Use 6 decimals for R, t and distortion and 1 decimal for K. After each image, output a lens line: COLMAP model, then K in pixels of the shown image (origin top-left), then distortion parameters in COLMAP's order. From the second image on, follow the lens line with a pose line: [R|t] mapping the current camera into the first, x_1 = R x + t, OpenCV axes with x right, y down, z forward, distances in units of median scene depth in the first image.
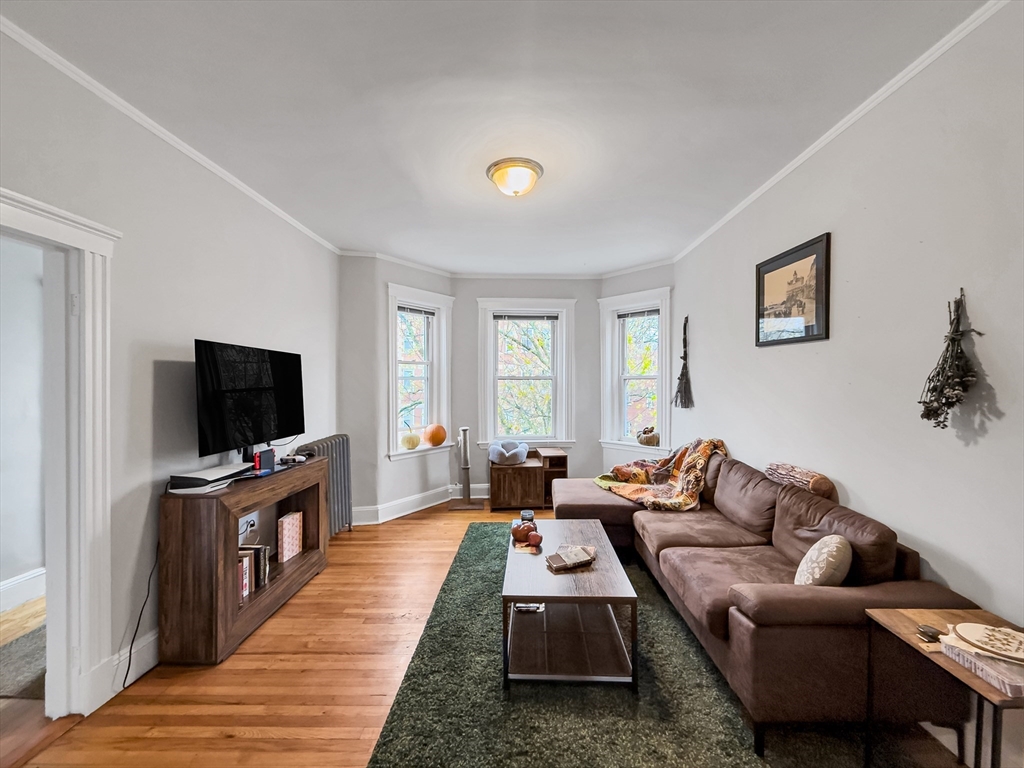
lens RADIAL K [[410.7, 0, 517.2], [0, 410.7, 383.3], [0, 0, 1]] dist [0.001202, 0.000107]
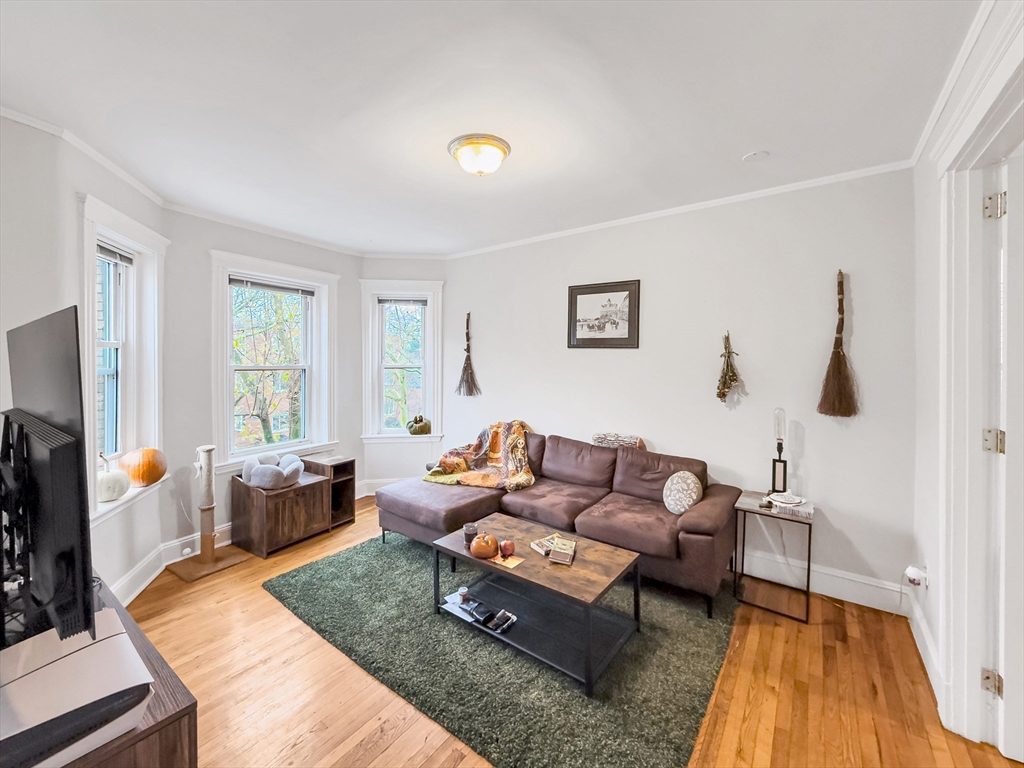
lens RADIAL K [[410.7, 0, 523.3], [0, 410.7, 364.5], [0, 0, 1]] dist [0.001202, 0.000107]
pose [[0.590232, -0.001801, 0.807232, -0.446573], [-0.000387, 0.999997, 0.002513, -0.030158], [-0.807234, -0.001796, 0.590229, 0.261233]]
